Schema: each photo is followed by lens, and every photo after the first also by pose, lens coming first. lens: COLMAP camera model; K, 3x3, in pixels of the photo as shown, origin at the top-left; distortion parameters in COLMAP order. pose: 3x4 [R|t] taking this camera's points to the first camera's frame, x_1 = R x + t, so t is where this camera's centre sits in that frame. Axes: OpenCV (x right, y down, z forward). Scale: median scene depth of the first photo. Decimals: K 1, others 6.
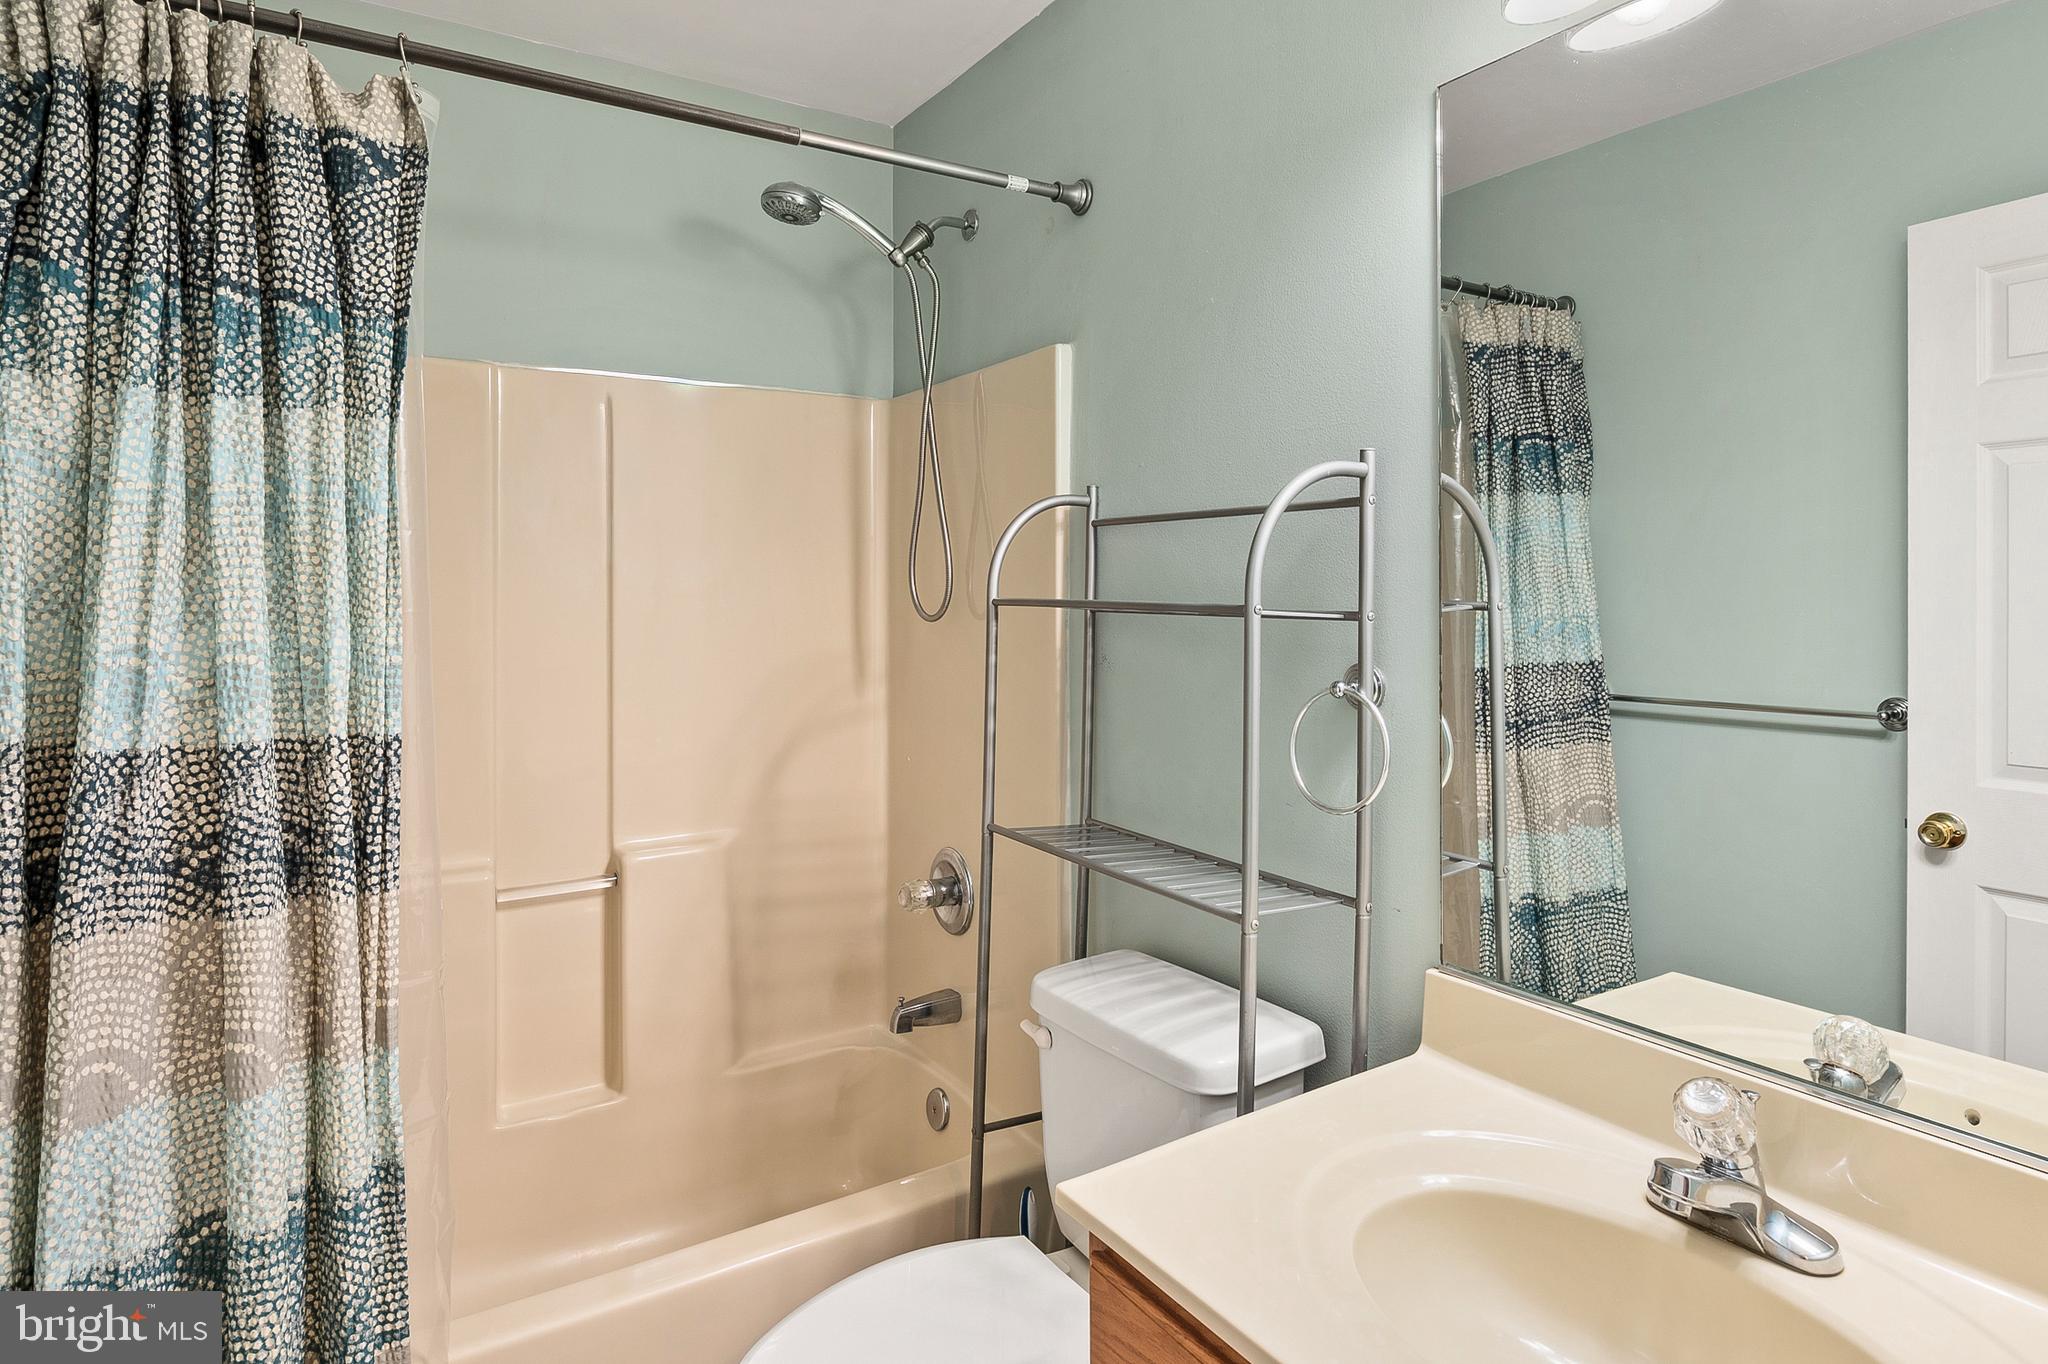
lens RADIAL K [[1122.4, 0, 1013.6], [0, 1122.4, 598.9], [0, 0, 1]] dist [0.000958, -0.005499]
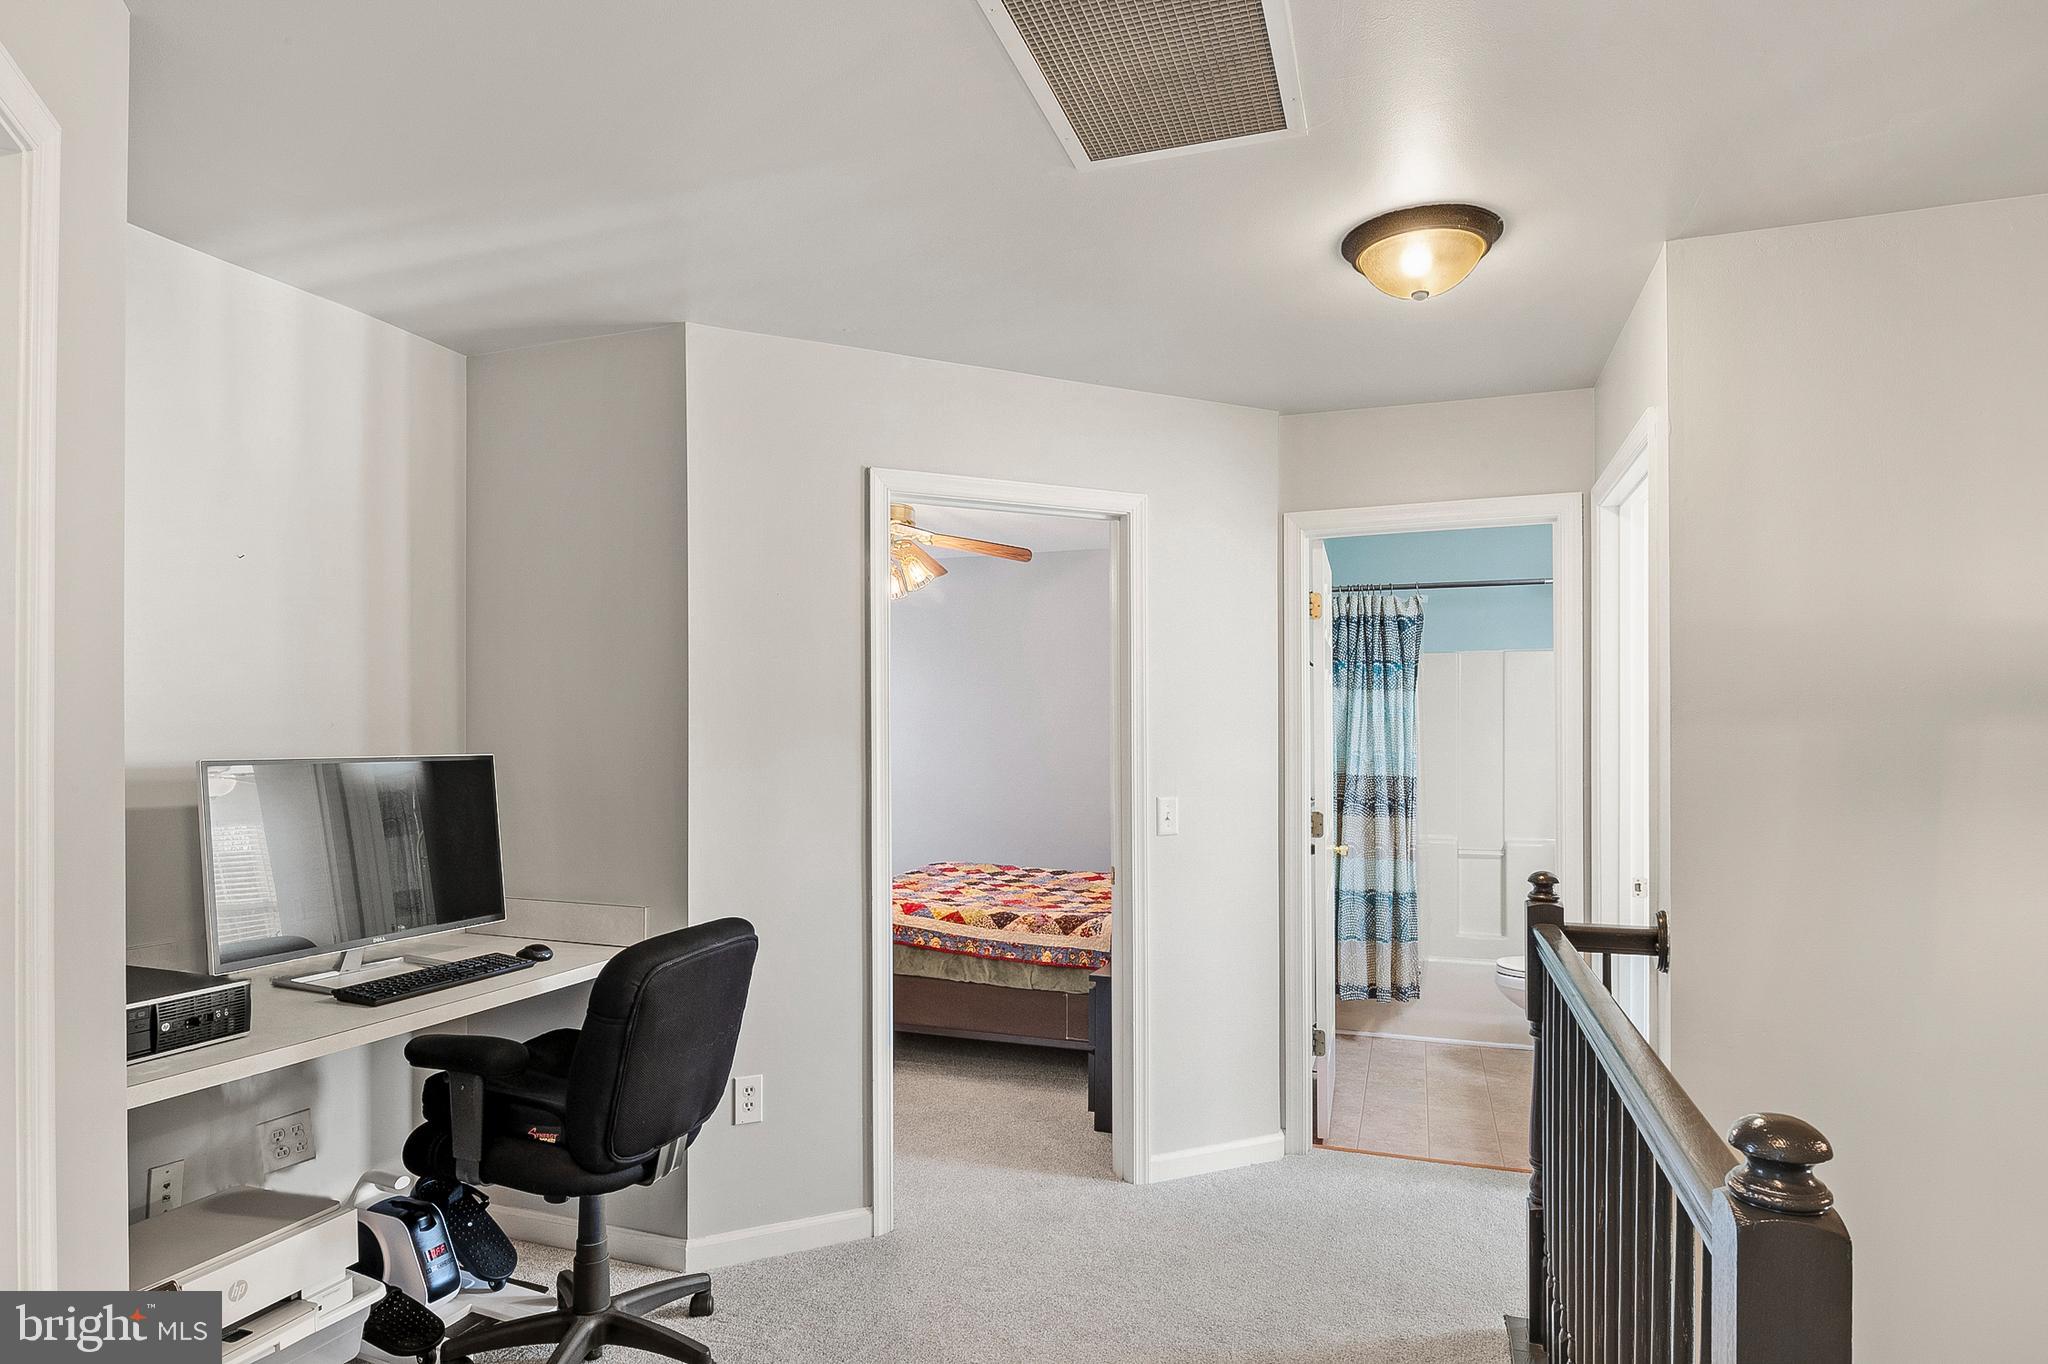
lens RADIAL K [[1122.4, 0, 1021.6], [0, 1122.4, 700.0], [0, 0, 1]] dist [0.000958, -0.005499]
pose [[0.628294, -0.018534, -0.777755, 1.605934], [-0.009672, 0.999453, -0.031630, -0.002789], [0.777916, 0.027396, 0.627771, -2.476682]]
